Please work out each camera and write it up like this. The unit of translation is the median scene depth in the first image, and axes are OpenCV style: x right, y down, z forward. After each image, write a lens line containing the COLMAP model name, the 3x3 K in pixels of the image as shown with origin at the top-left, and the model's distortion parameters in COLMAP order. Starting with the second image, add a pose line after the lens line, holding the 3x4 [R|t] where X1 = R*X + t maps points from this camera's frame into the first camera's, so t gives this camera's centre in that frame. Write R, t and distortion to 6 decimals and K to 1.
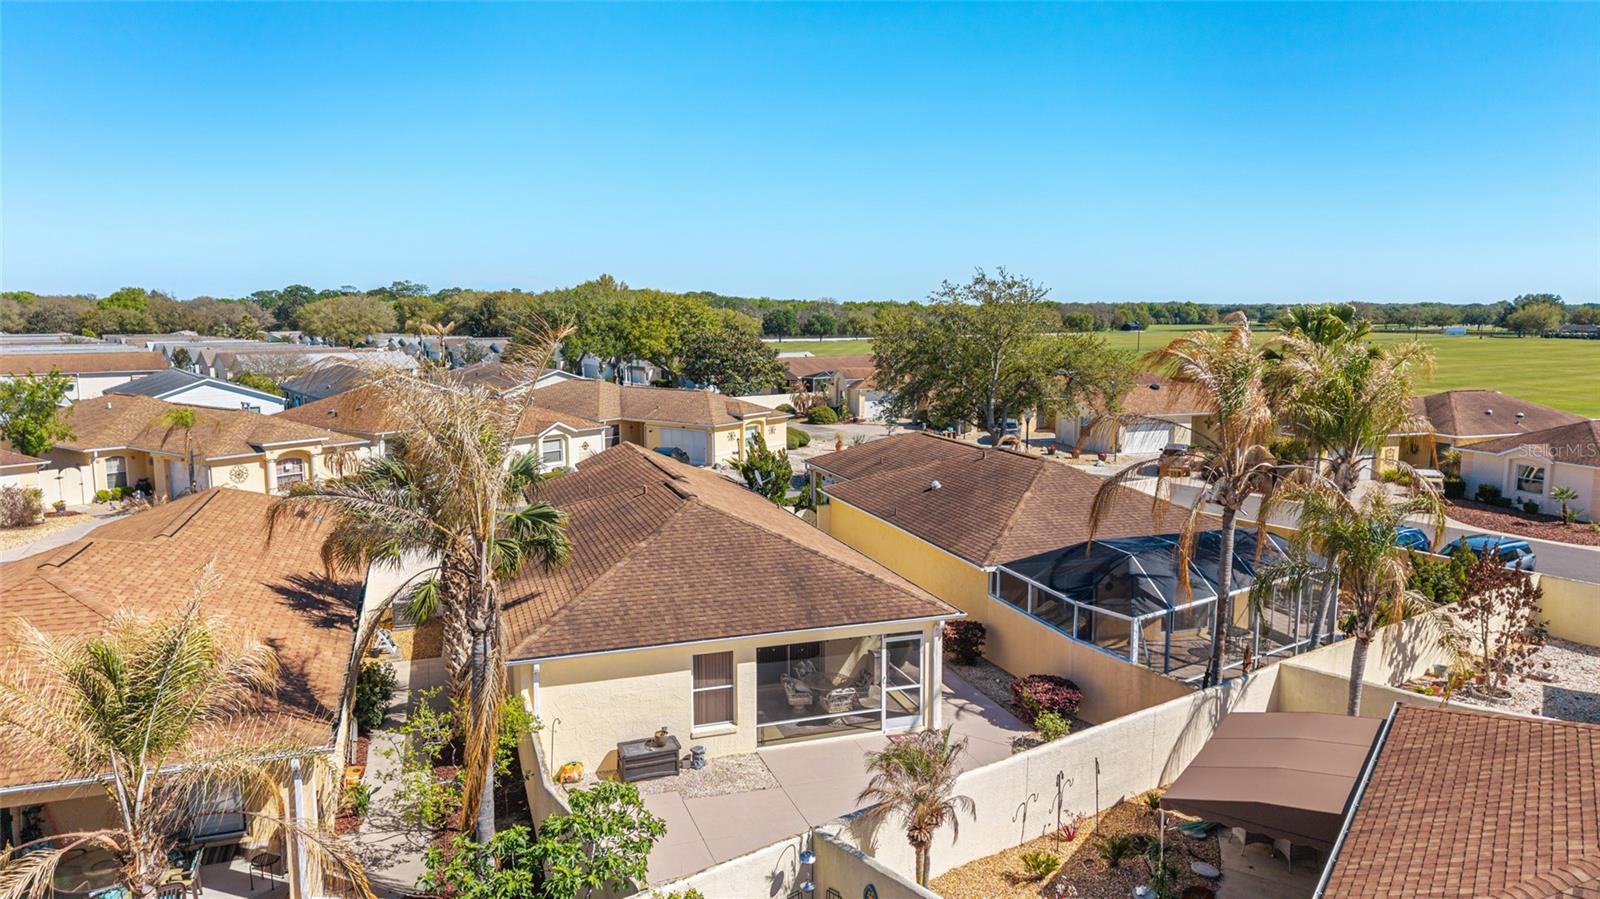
lens RADIAL K [[1059.7, 0, 800.0], [0, 1059.7, 449.5], [0, 0, 1]] dist [0.066080, -0.092192]
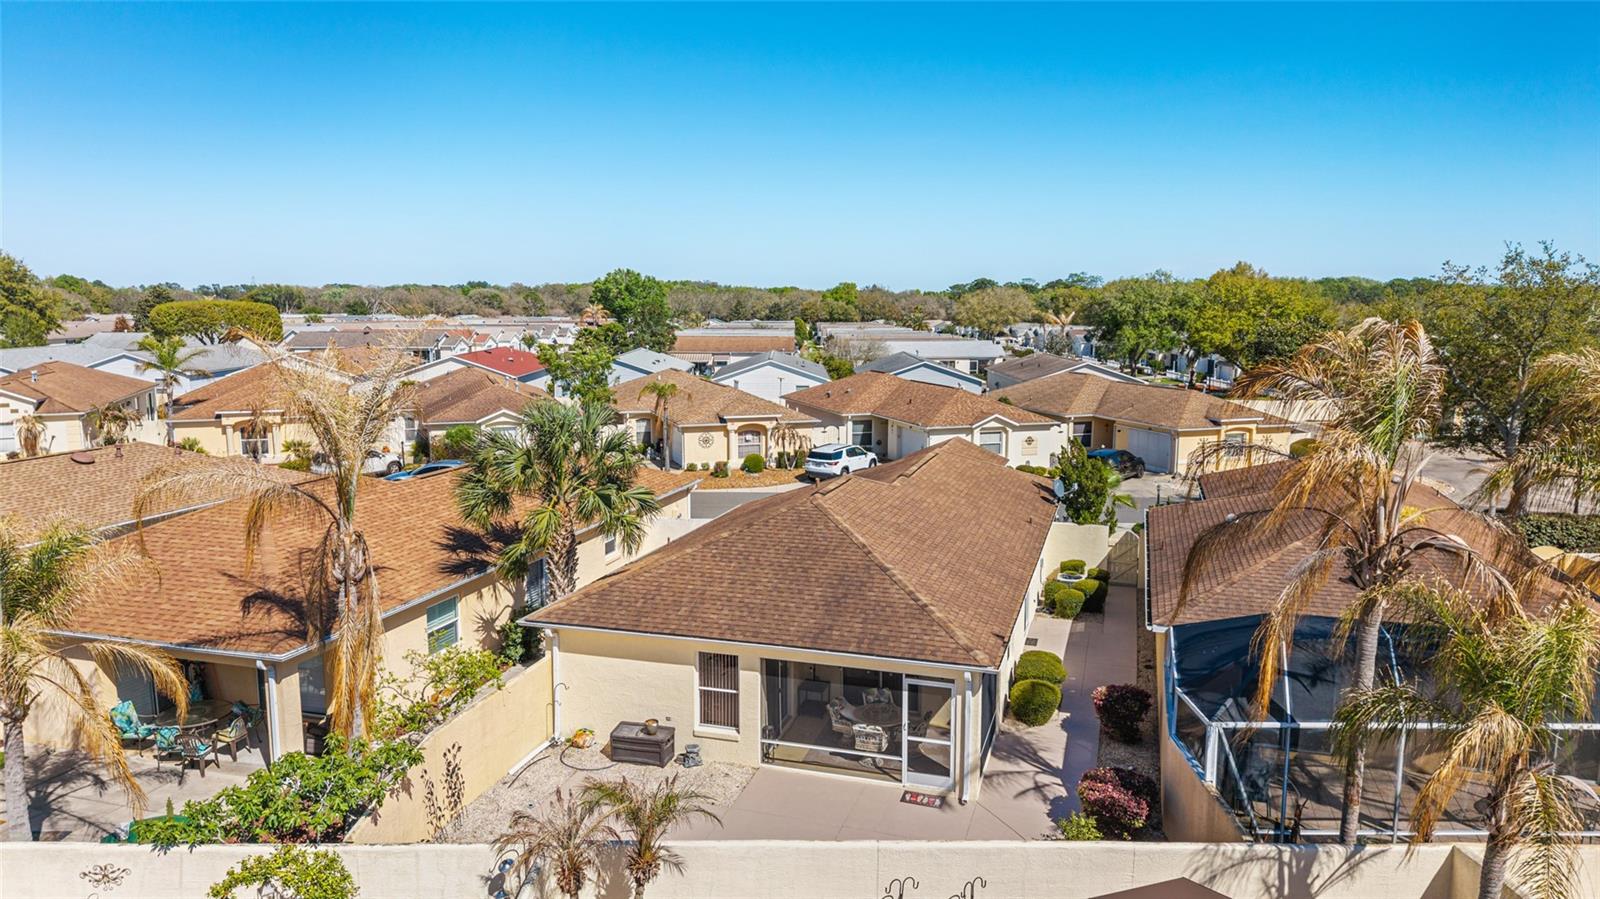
lens RADIAL K [[1059.7, 0, 800.0], [0, 1059.7, 449.5], [0, 0, 1]] dist [0.066080, -0.092192]
pose [[0.807603, 0.083305, -0.583813, 0.427270], [-0.078438, 0.996350, 0.033665, -0.025495], [0.584487, 0.018605, 0.811190, 0.208744]]
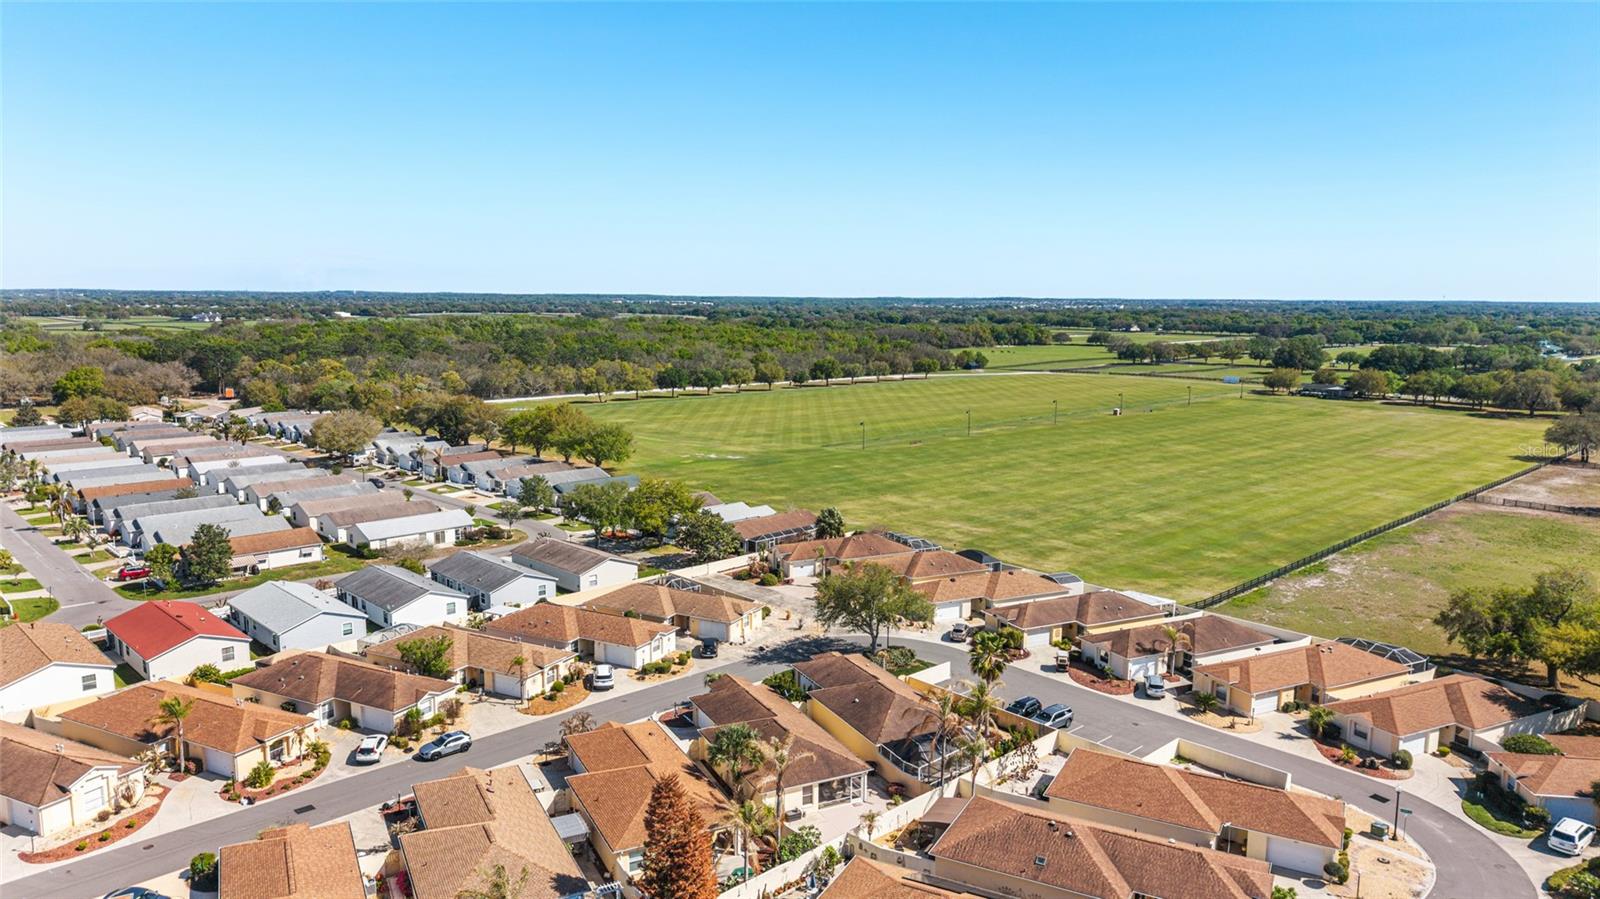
lens RADIAL K [[1059.7, 0, 800.0], [0, 1059.7, 449.5], [0, 0, 1]] dist [0.066080, -0.092192]
pose [[0.991547, -0.011981, 0.129192, -0.467705], [0.010555, 0.999876, 0.011718, -0.835074], [-0.129316, -0.010255, 0.991550, -2.177304]]
